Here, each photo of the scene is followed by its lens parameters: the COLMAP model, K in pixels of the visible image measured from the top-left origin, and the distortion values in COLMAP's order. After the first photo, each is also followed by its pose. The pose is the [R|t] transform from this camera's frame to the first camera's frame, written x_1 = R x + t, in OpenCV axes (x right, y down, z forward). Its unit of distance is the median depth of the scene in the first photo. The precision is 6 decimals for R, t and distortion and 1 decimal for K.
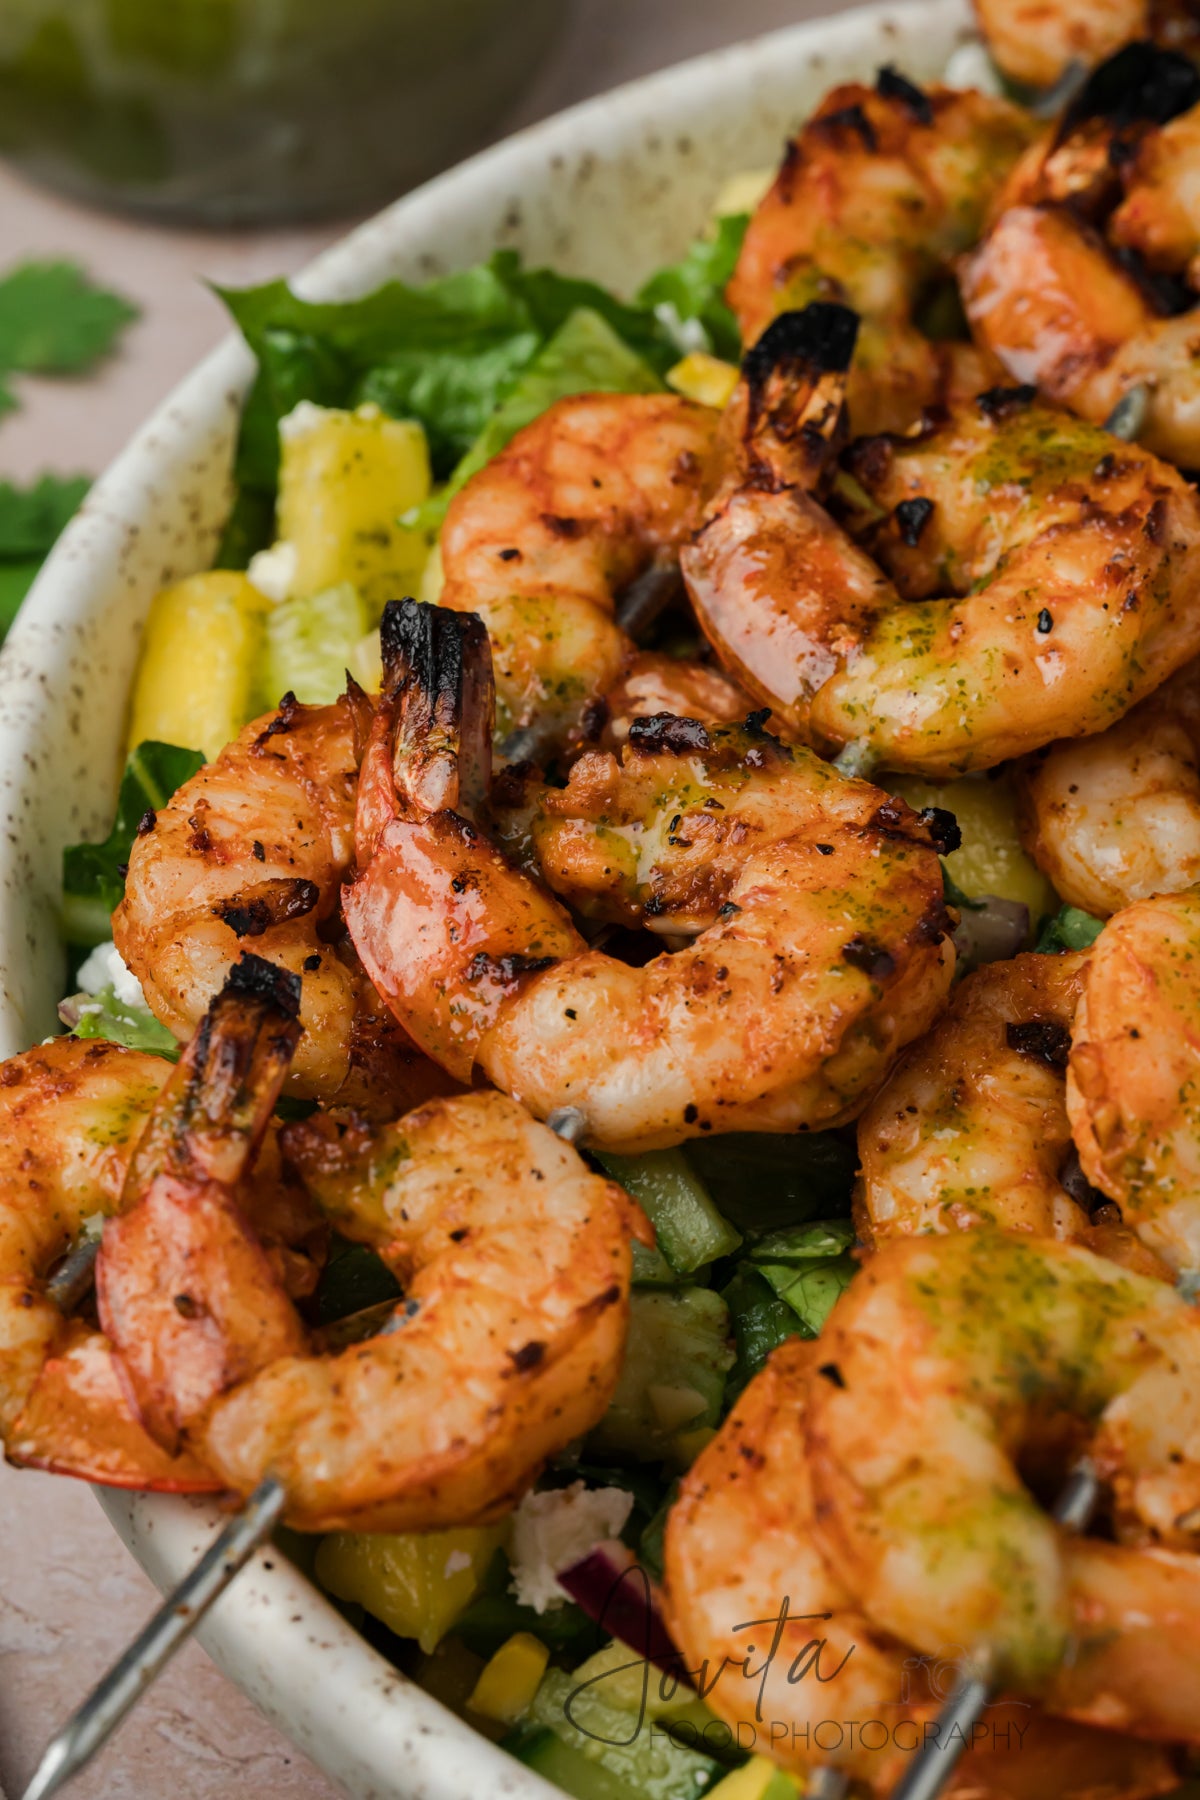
lens RADIAL K [[7309.4, 0, 608.4], [0, 7309.4, 902.7], [0, 0, 1]] dist [0.054513, 0.000000]
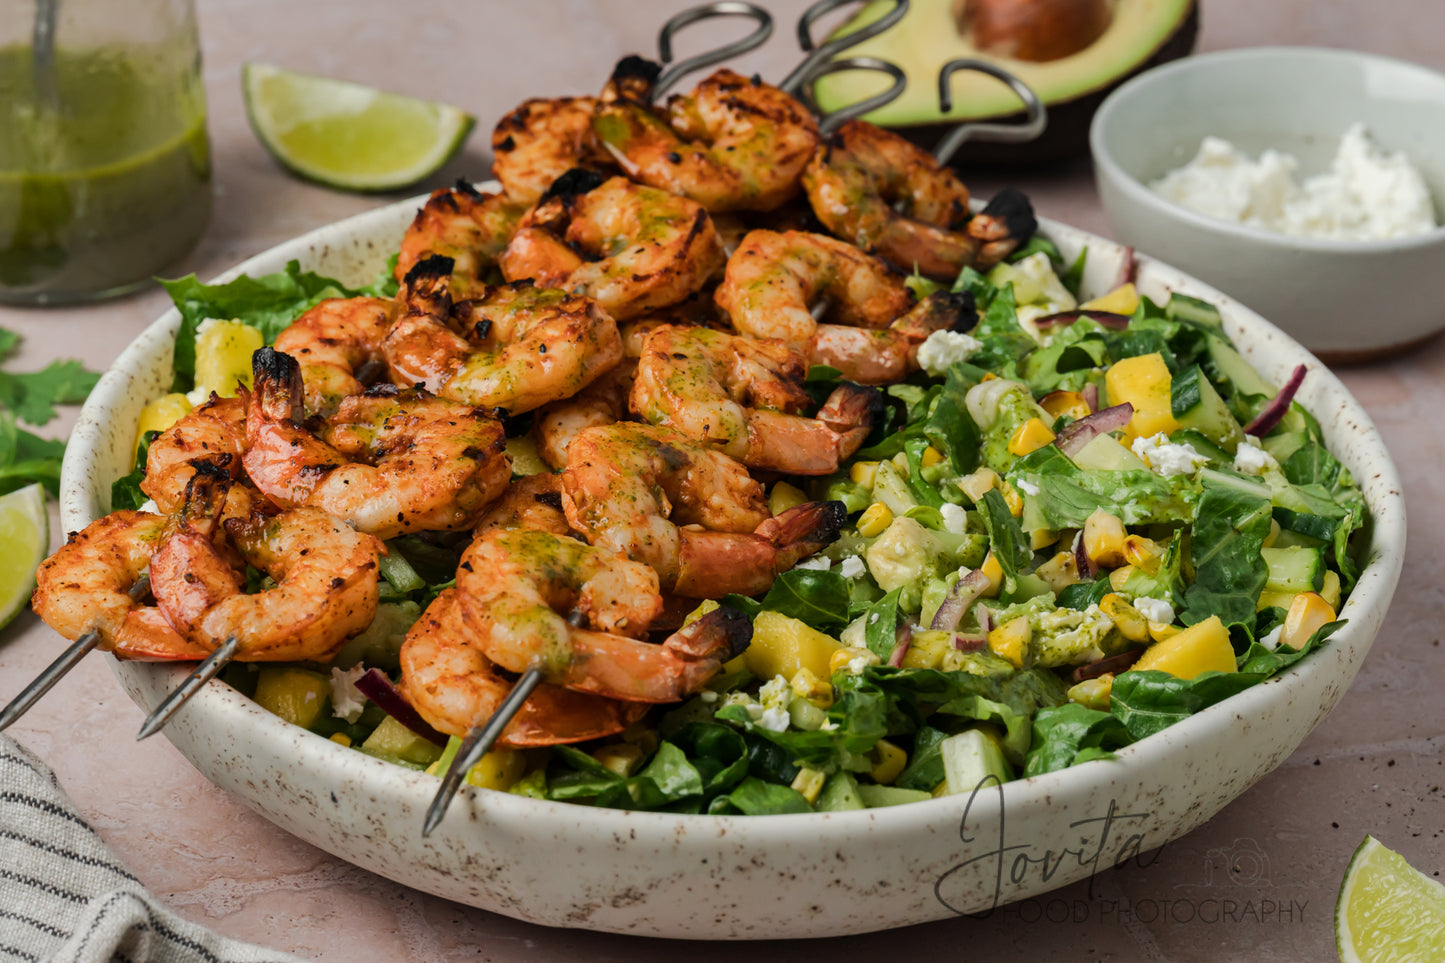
lens RADIAL K [[5867.8, 0, 736.0], [0, 5867.8, 507.3], [0, 0, 1]] dist [0.054513, 0.000000]
pose [[0.994940, -0.046777, 0.088917, -0.046966], [0.067750, 0.965882, -0.249963, 0.485023], [-0.074191, 0.254722, 0.964164, -0.782397]]
